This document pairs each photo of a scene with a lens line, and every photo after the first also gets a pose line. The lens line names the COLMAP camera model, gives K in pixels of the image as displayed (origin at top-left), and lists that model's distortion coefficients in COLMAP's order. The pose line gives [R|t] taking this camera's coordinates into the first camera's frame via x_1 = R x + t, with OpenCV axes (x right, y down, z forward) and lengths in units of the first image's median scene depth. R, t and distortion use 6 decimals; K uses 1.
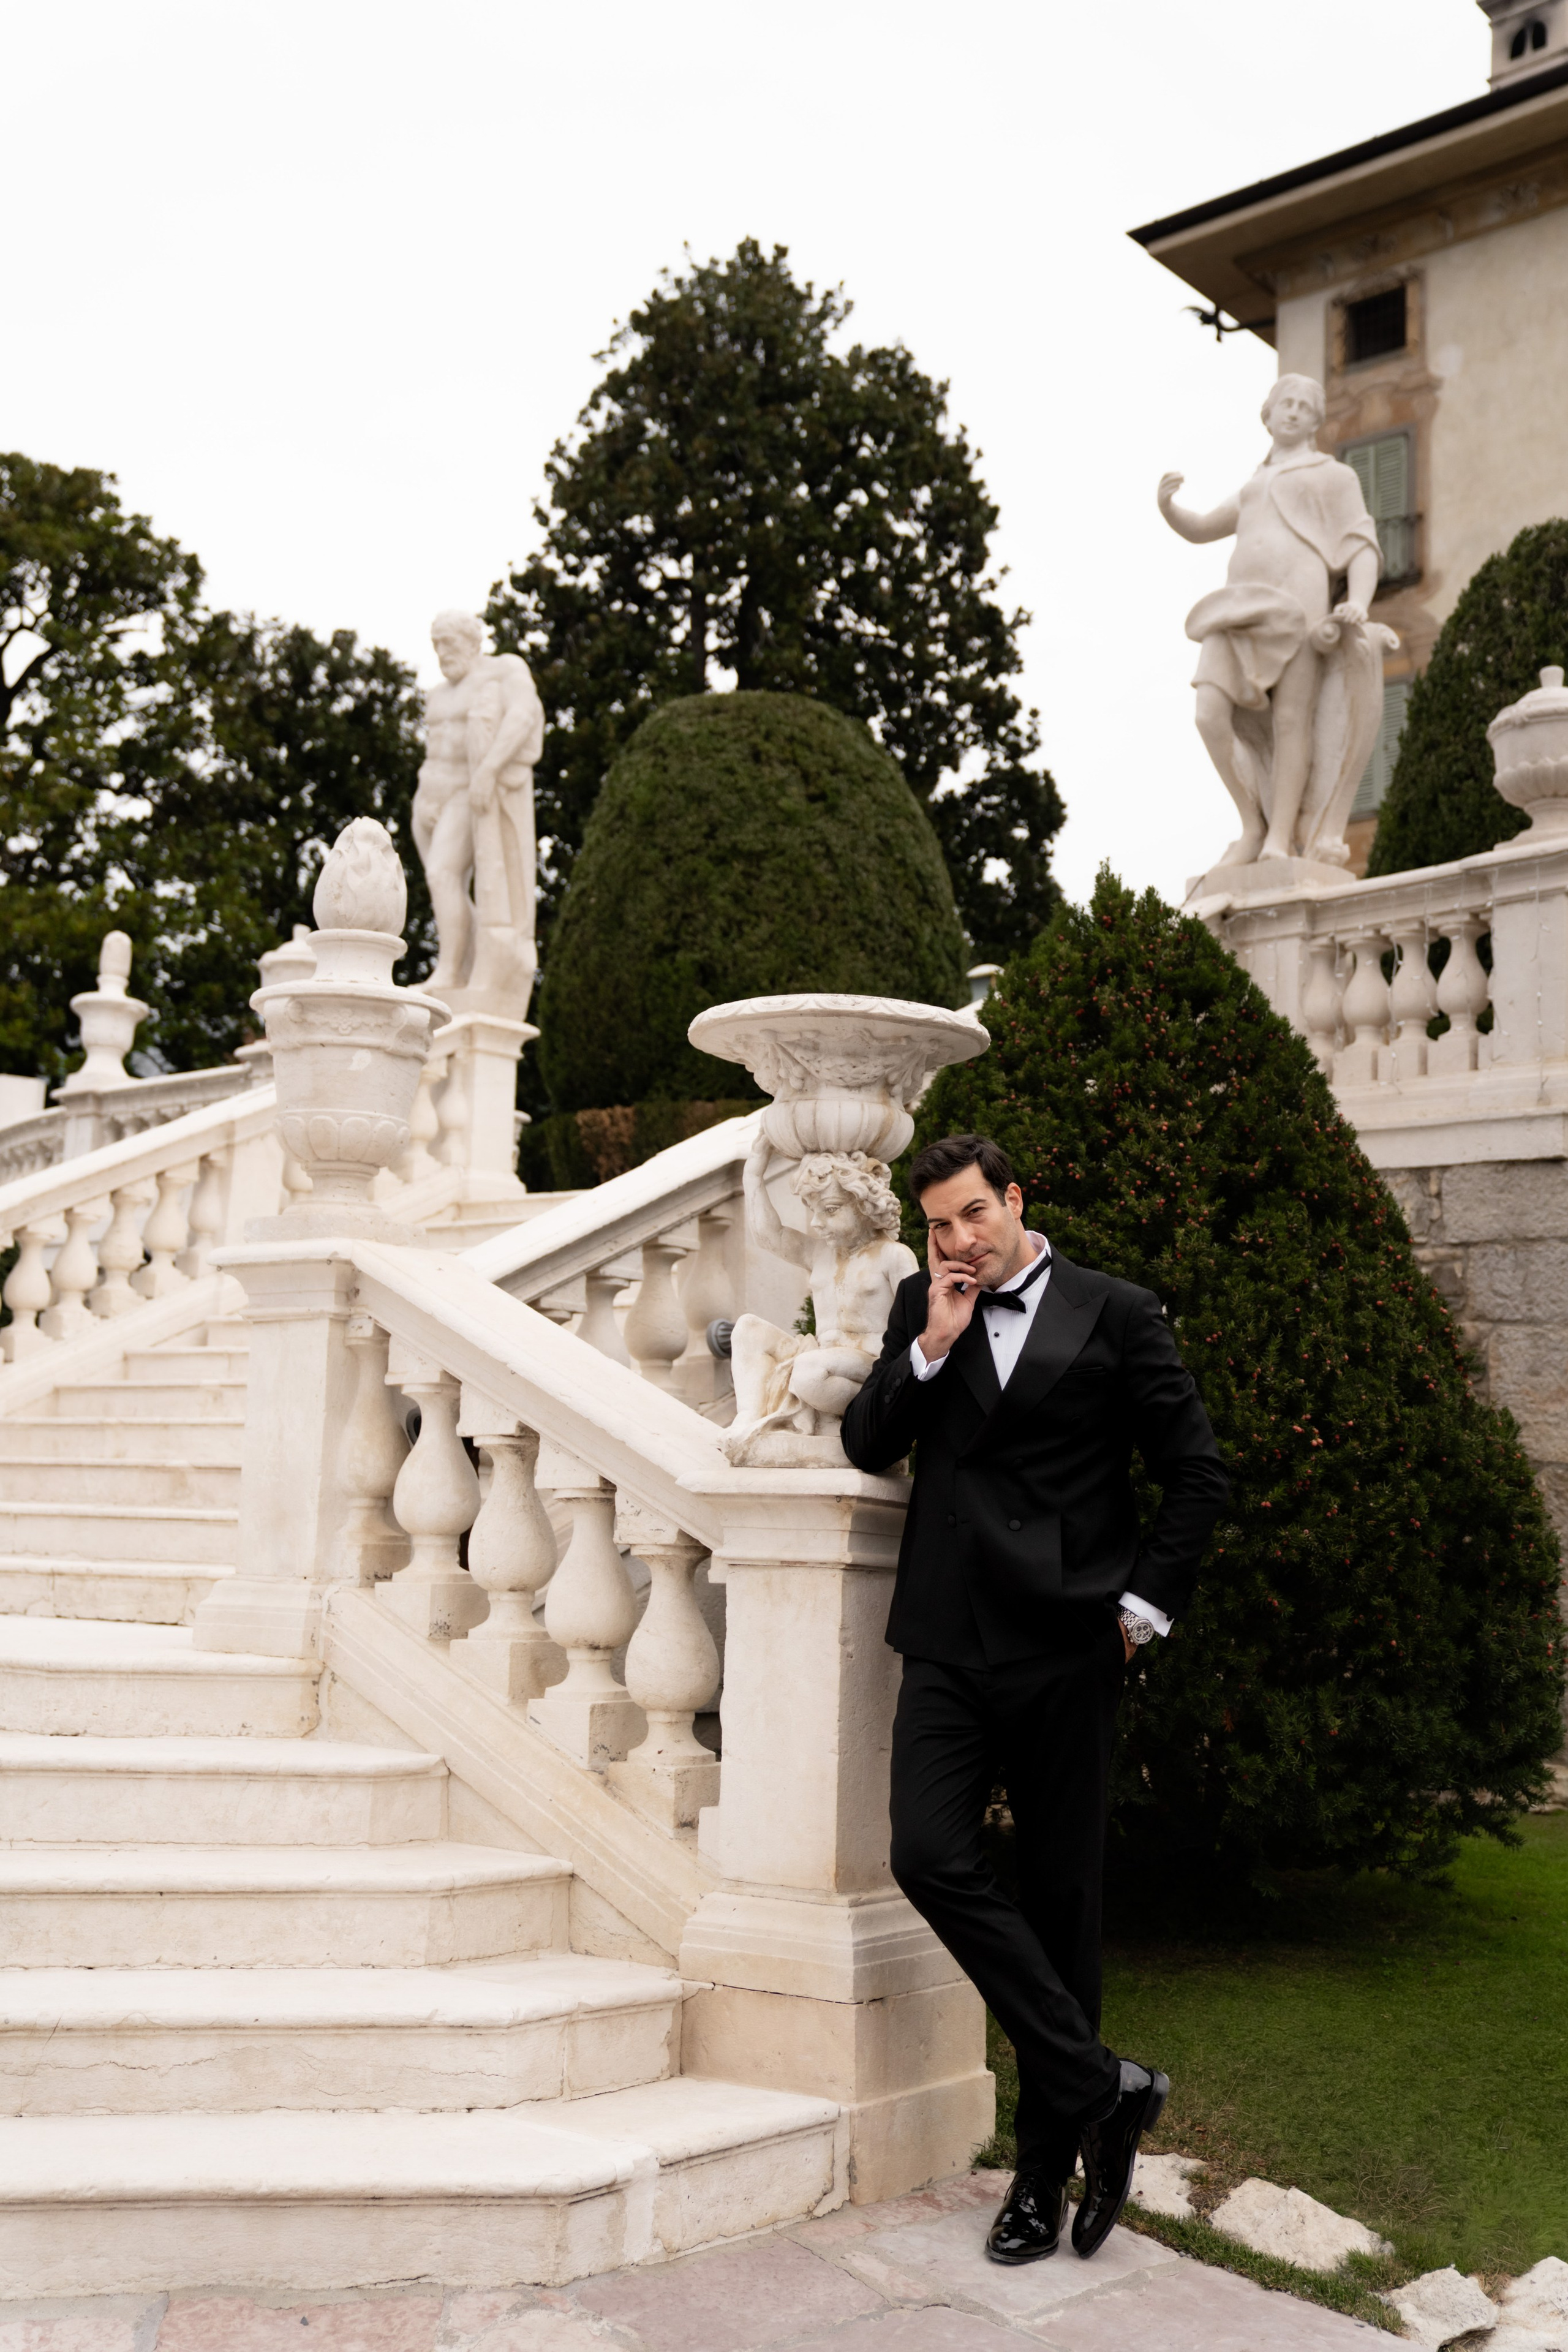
lens RADIAL K [[2527.0, 0, 794.3], [0, 2527.0, 1157.4], [0, 0, 1]] dist [0.004270, 0.206793]
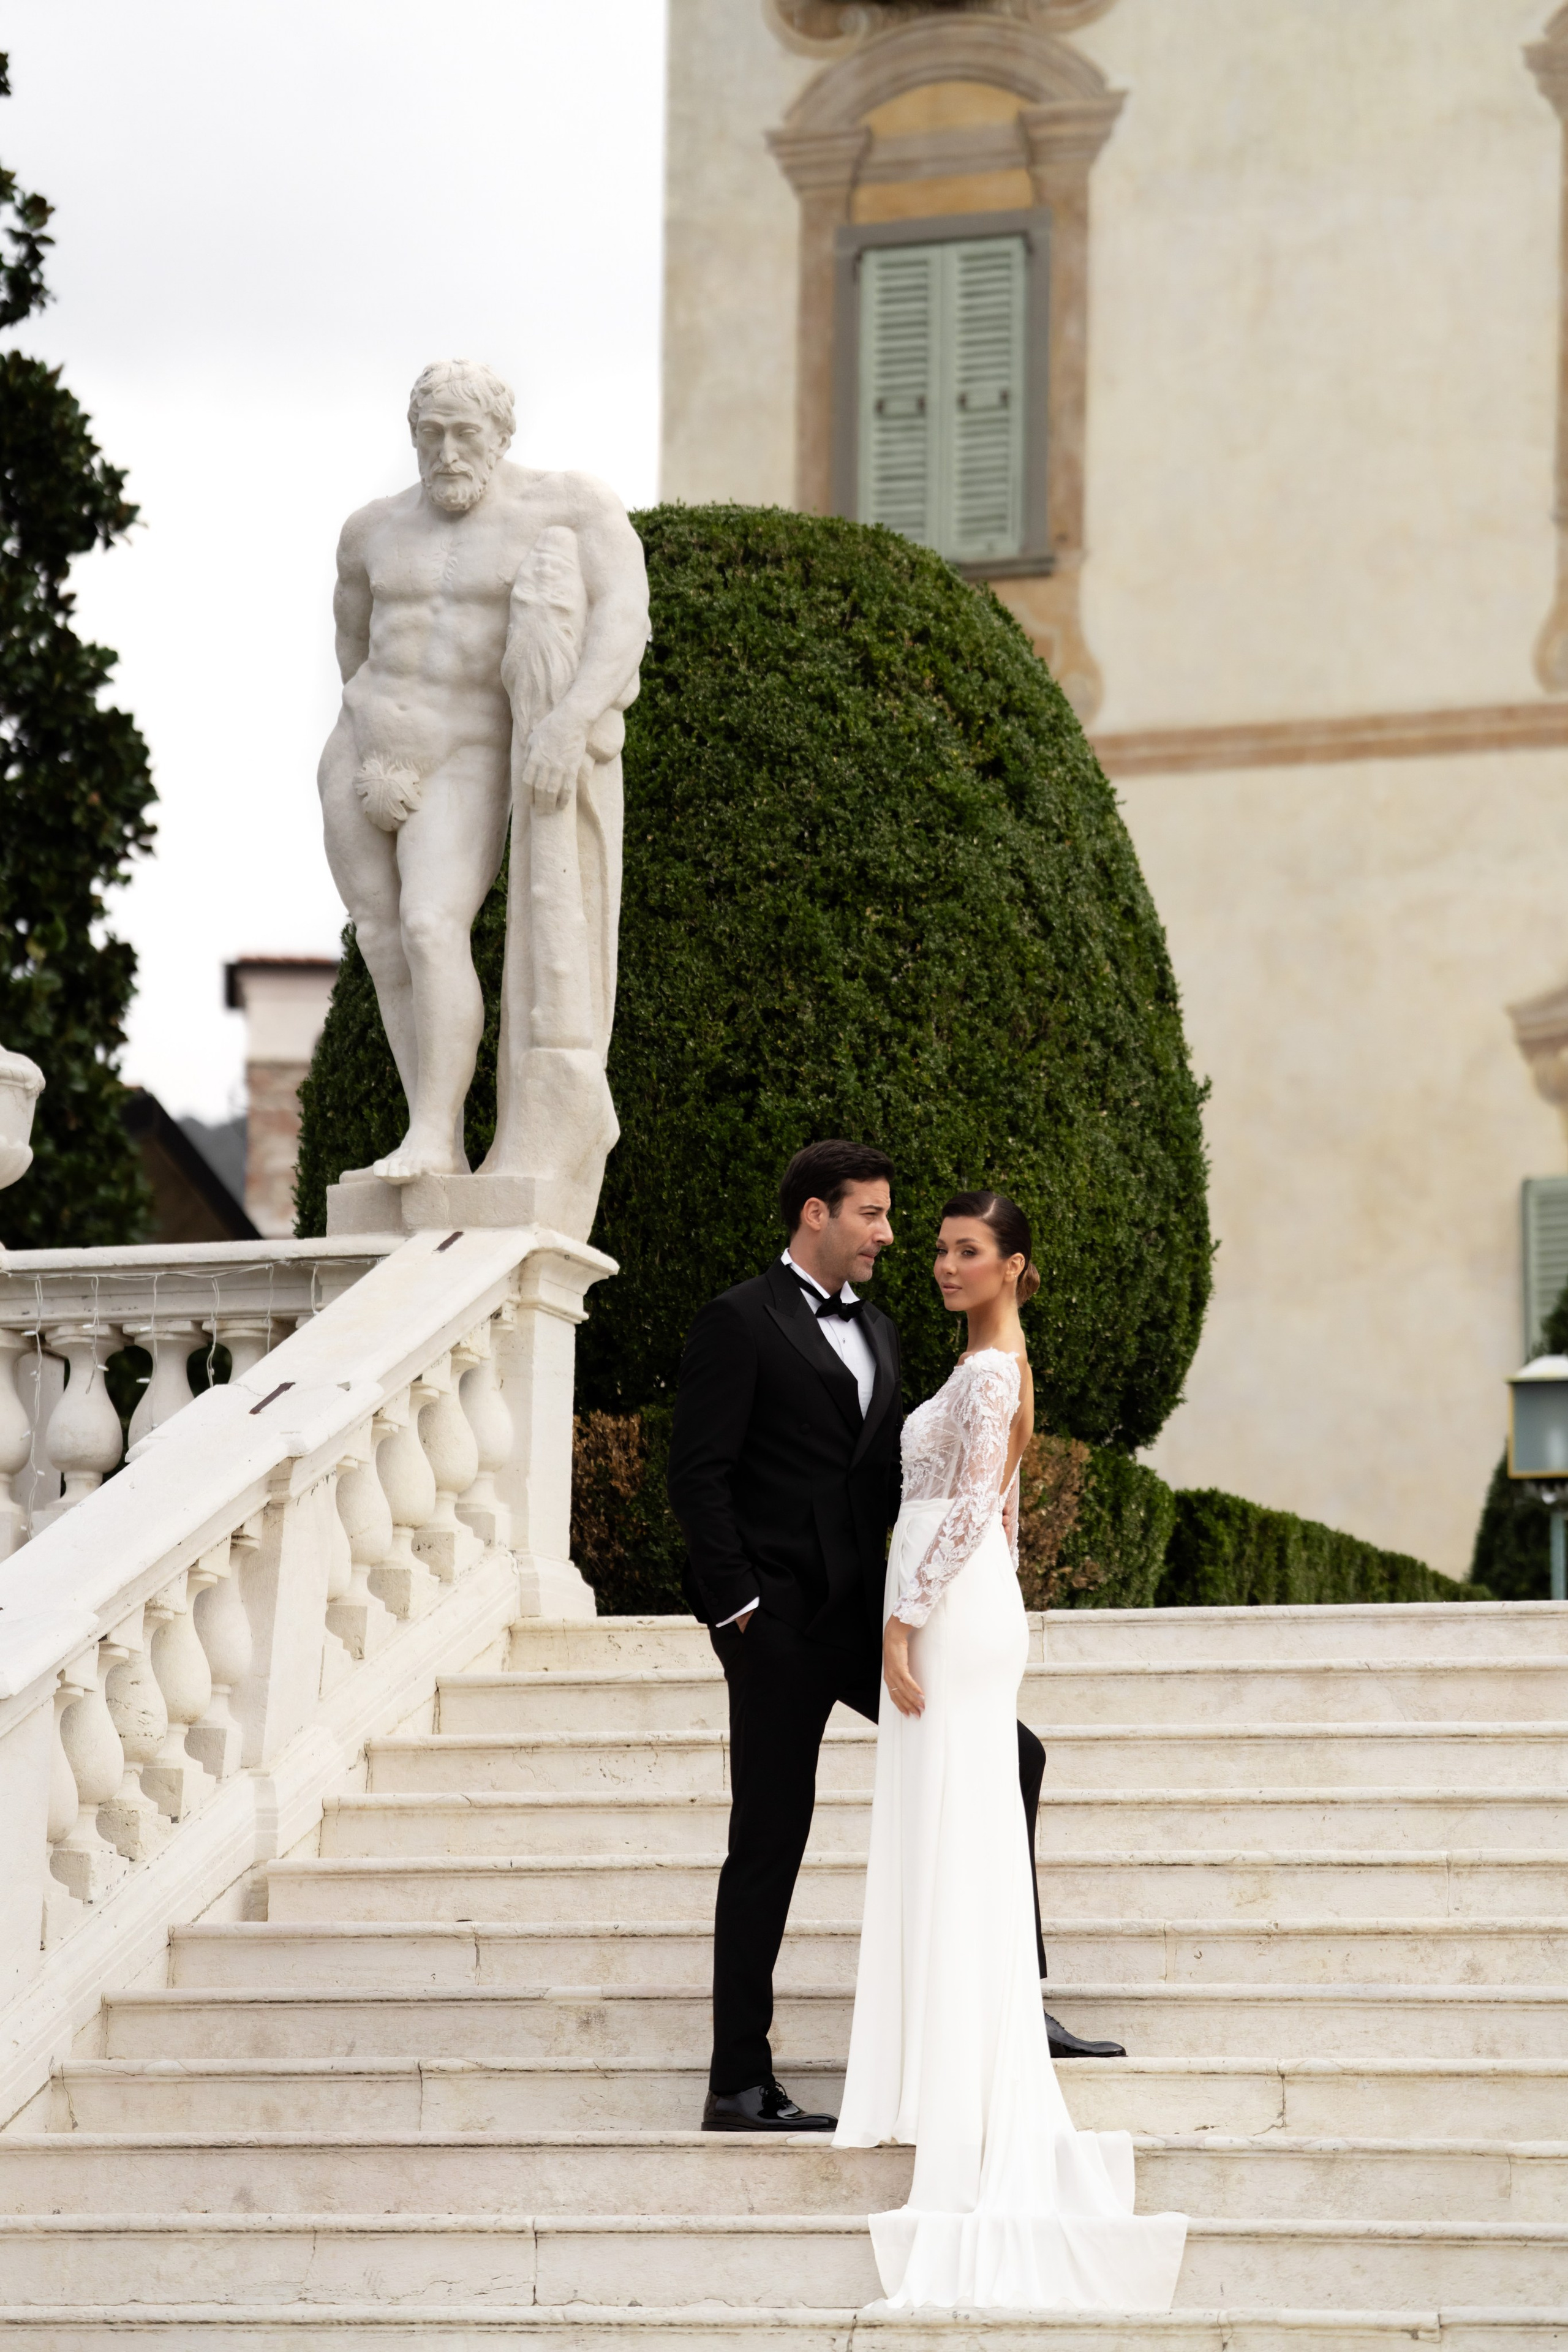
lens RADIAL K [[8196.2, 0, 784.0], [0, 8196.2, 1176.0], [0, 0, 1]] dist [0.762300, -0.531354]
pose [[0.939338, 0.049171, 0.339449, -0.546707], [-0.042211, 0.998720, -0.027864, -0.022774], [-0.340384, 0.011845, 0.940212, -0.427465]]
